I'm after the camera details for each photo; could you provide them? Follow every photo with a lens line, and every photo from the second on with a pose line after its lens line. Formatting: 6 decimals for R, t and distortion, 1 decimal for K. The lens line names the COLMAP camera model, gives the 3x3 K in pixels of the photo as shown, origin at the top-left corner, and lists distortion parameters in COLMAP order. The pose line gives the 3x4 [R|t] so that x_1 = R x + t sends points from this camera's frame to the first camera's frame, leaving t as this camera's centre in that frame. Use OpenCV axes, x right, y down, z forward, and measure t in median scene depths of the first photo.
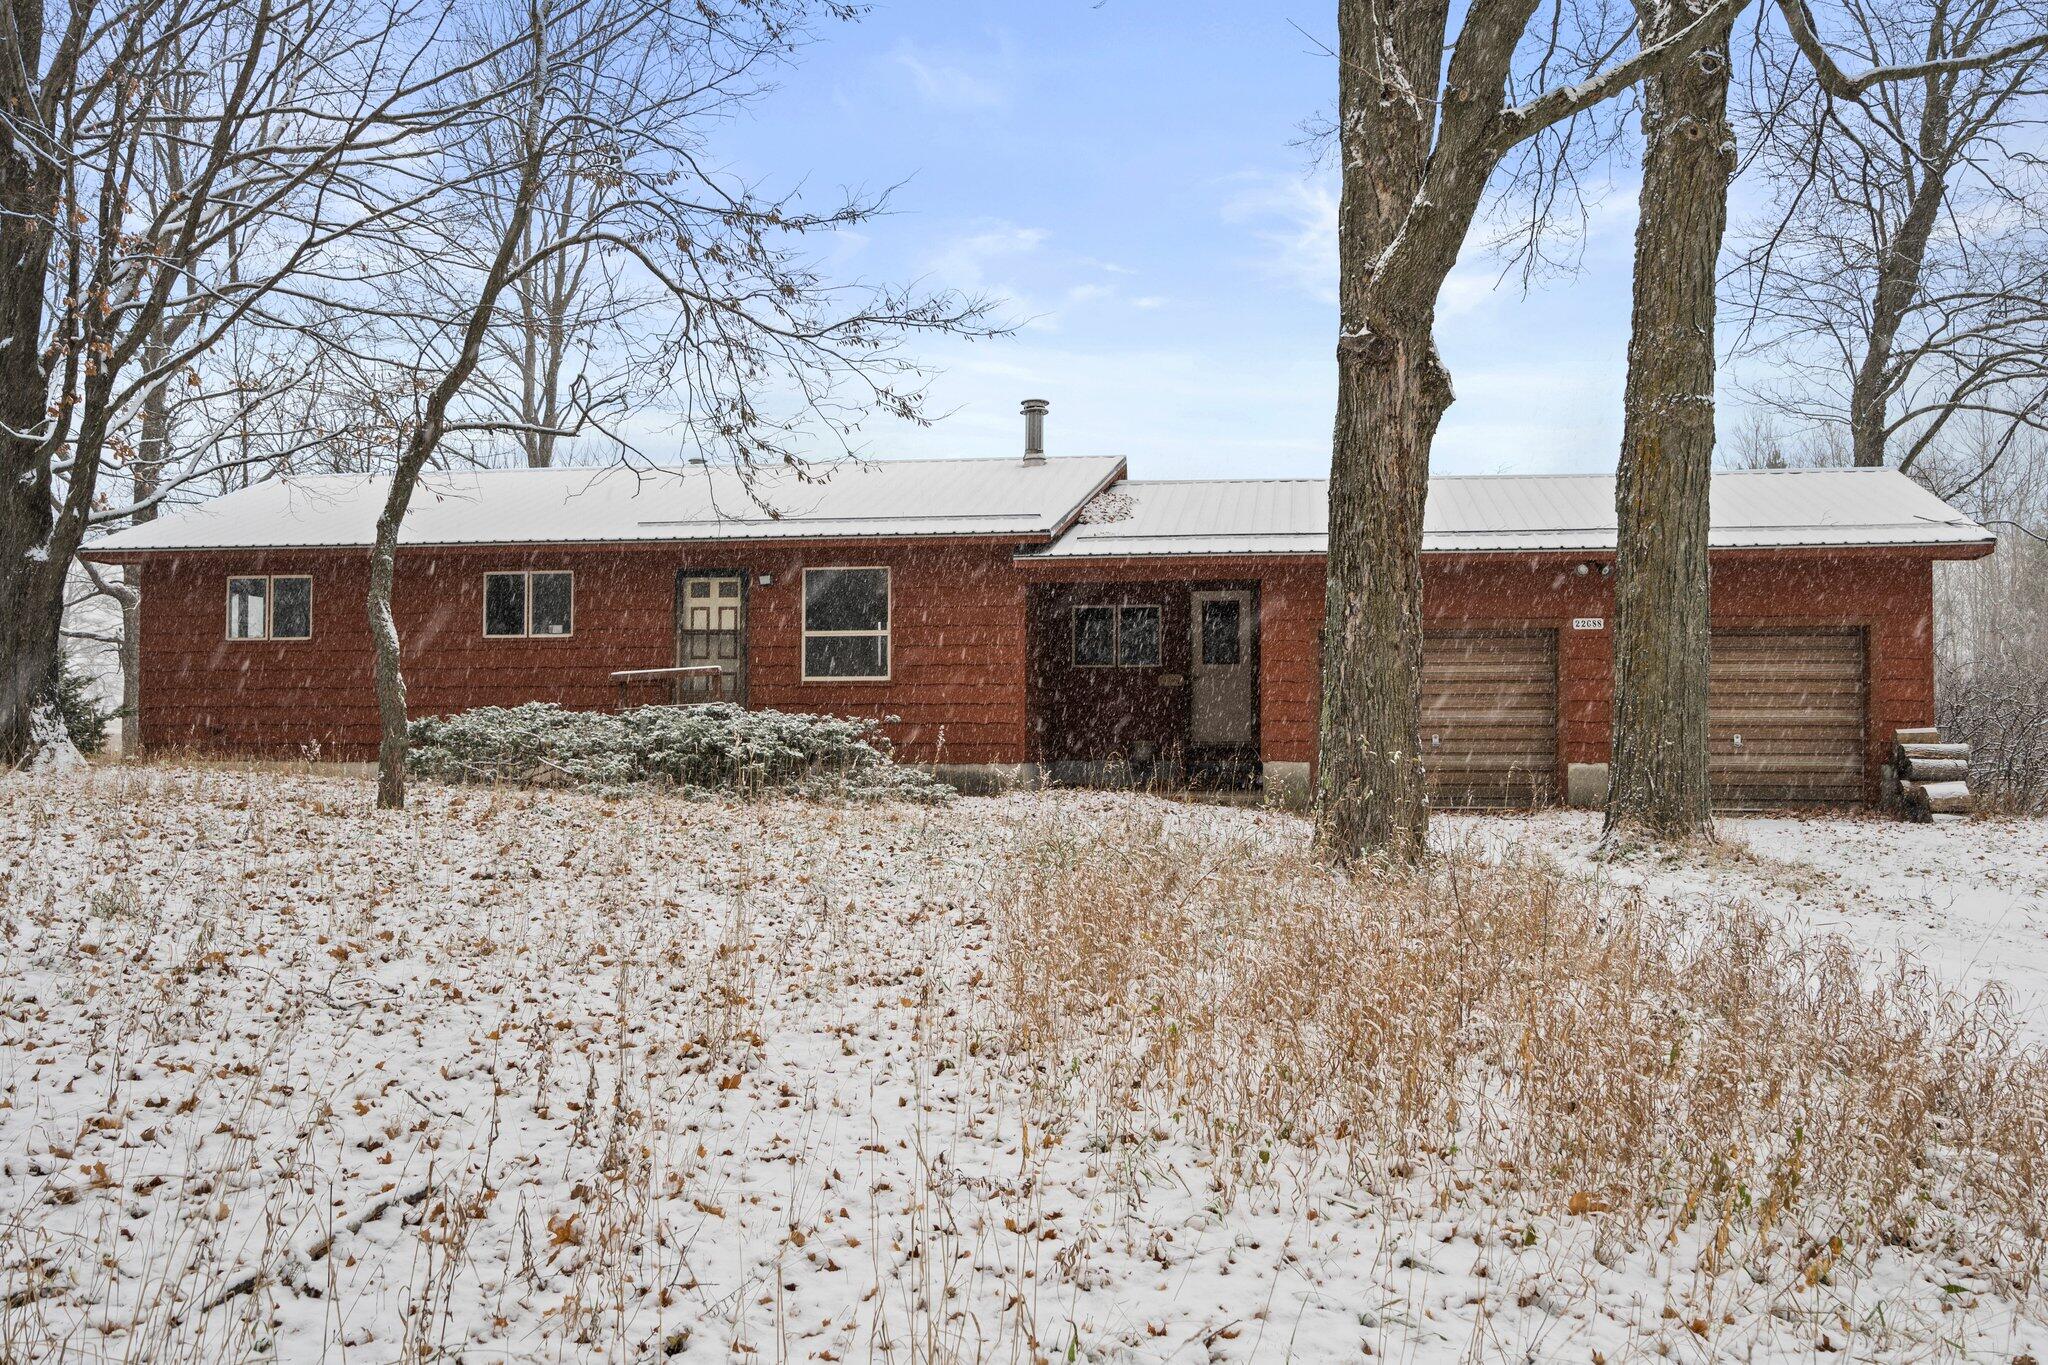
lens RADIAL K [[1804.4, 0, 1024.3], [0, 1804.4, 692.2], [0, 0, 1]] dist [0.009336, 0.001780]
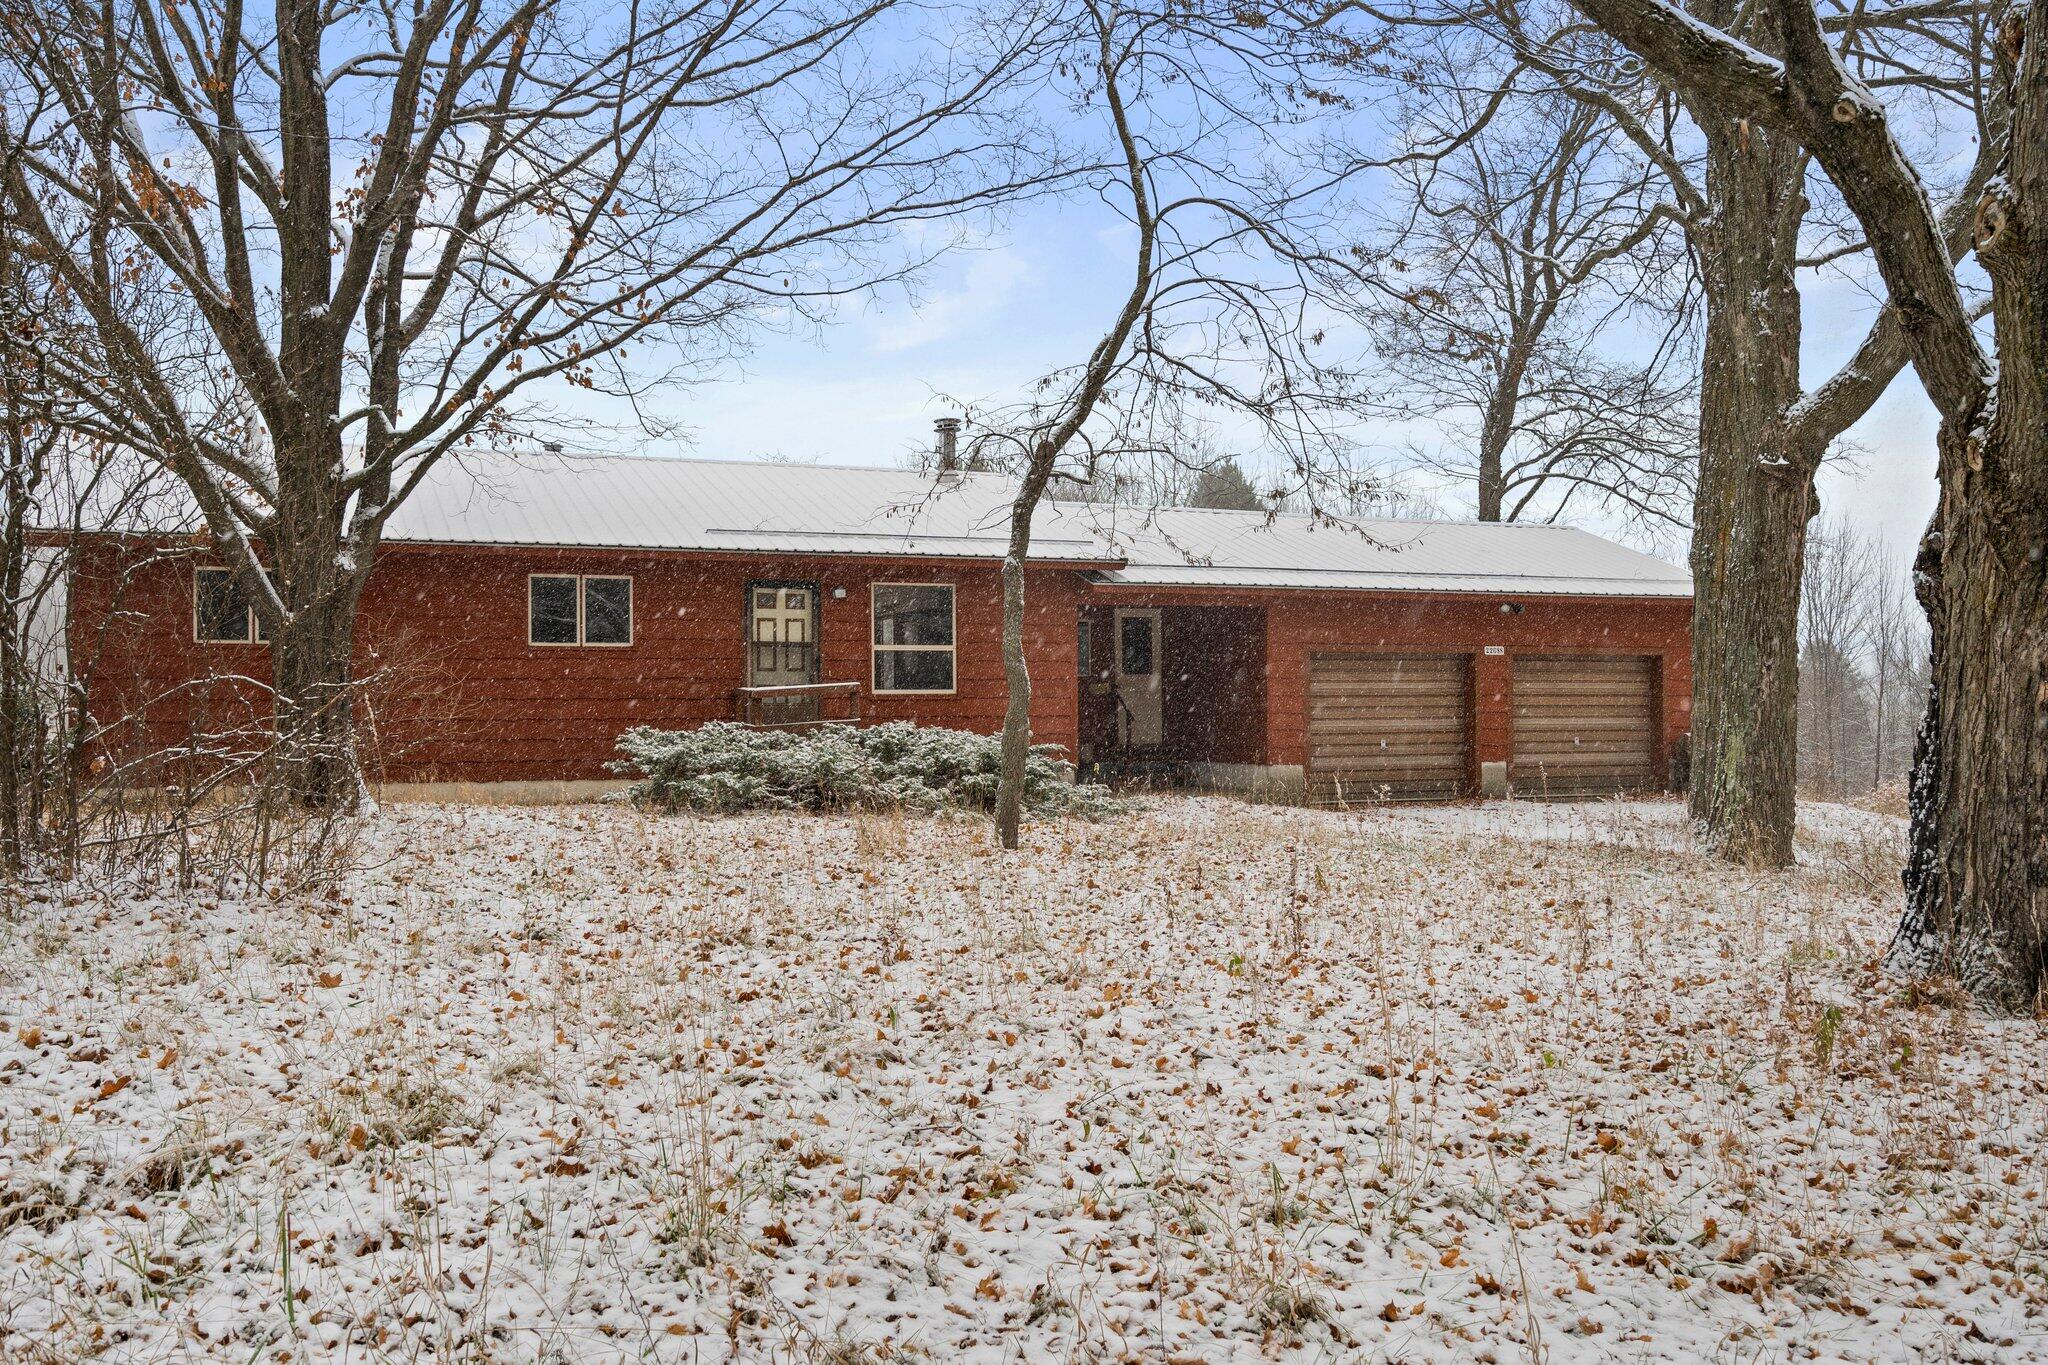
lens RADIAL K [[1804.4, 0, 1026.3], [0, 1804.4, 676.7], [0, 0, 1]] dist [0.009336, 0.001780]
pose [[0.855014, 0.003177, 0.518595, -0.570804], [-0.011637, 0.999847, 0.013061, -0.029975], [-0.518474, -0.017203, 0.854920, 0.083880]]
